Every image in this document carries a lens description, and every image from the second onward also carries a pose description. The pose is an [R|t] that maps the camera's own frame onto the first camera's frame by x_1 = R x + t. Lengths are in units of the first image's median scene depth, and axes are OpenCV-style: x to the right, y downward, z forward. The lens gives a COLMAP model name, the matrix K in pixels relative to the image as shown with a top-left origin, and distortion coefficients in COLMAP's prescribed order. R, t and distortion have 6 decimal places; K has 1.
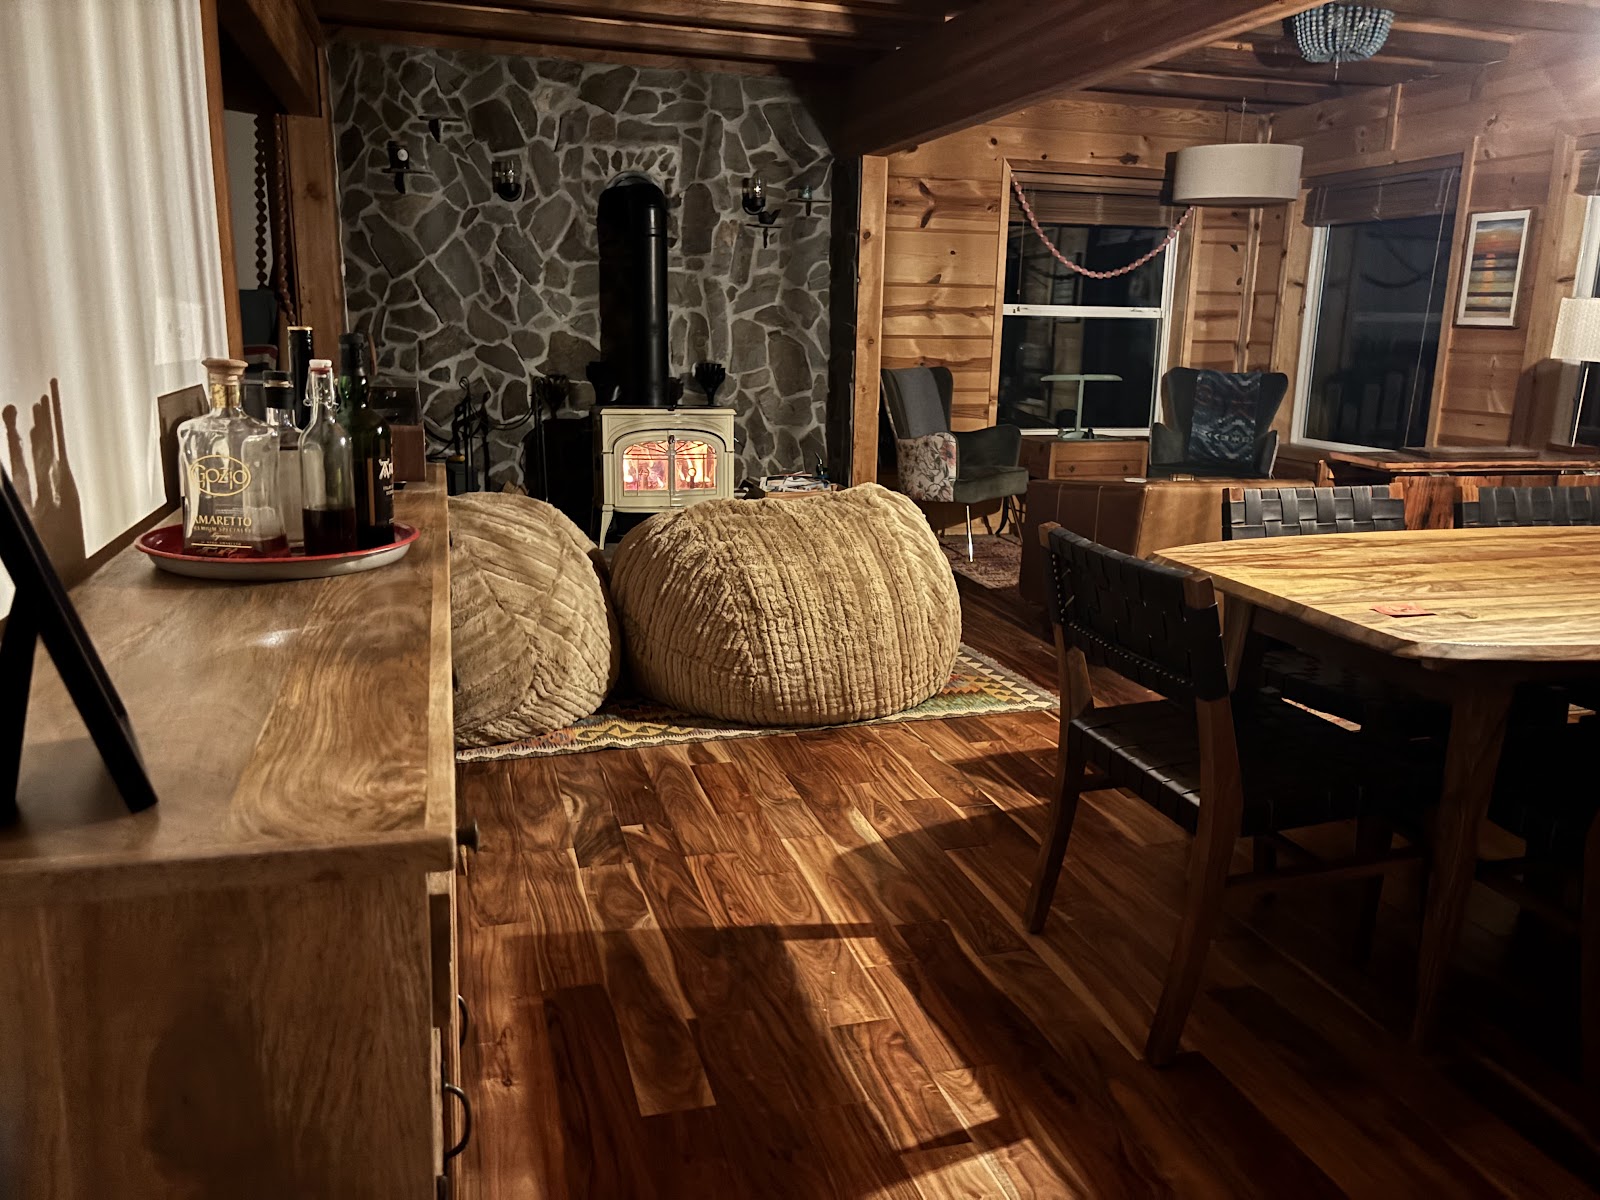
lens RADIAL K [[1231.5, 0, 797.4], [0, 1231.5, 600.5], [0, 0, 1]] dist [0.022705, -0.014424]
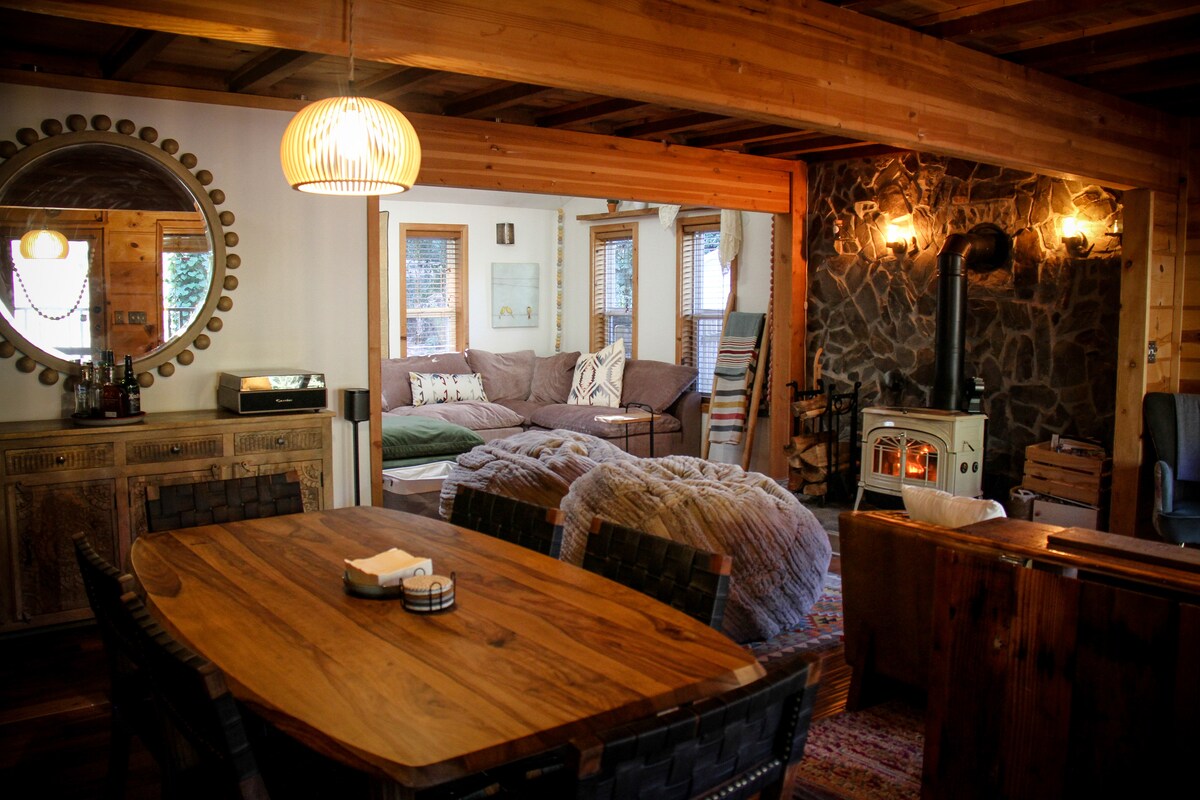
lens RADIAL K [[997.6, 0, 570.5], [0, 997.6, 388.2], [0, 0, 1]] dist [-0.174524, 0.124352]
pose [[0.349199, 0.060778, -0.935075, 0.641273], [-0.198496, 0.980046, -0.010427, -0.096328], [0.915783, 0.189250, 0.354295, 0.319185]]
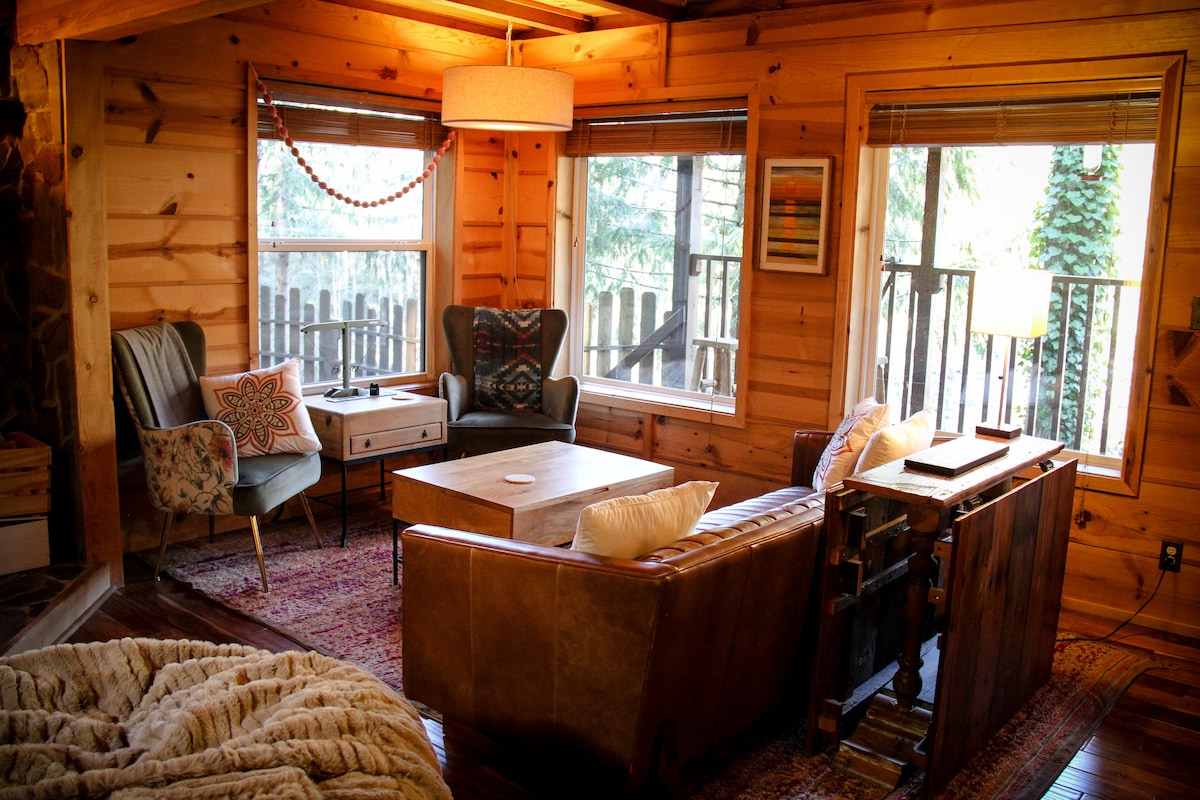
lens RADIAL K [[997.6, 0, 592.3], [0, 997.6, 404.7], [0, 0, 1]] dist [-0.174524, 0.124352]
pose [[0.835822, -0.087758, 0.541941, -0.002698], [0.105807, 0.994384, -0.002161, -0.123854], [-0.538708, 0.059147, 0.840414, 0.409040]]
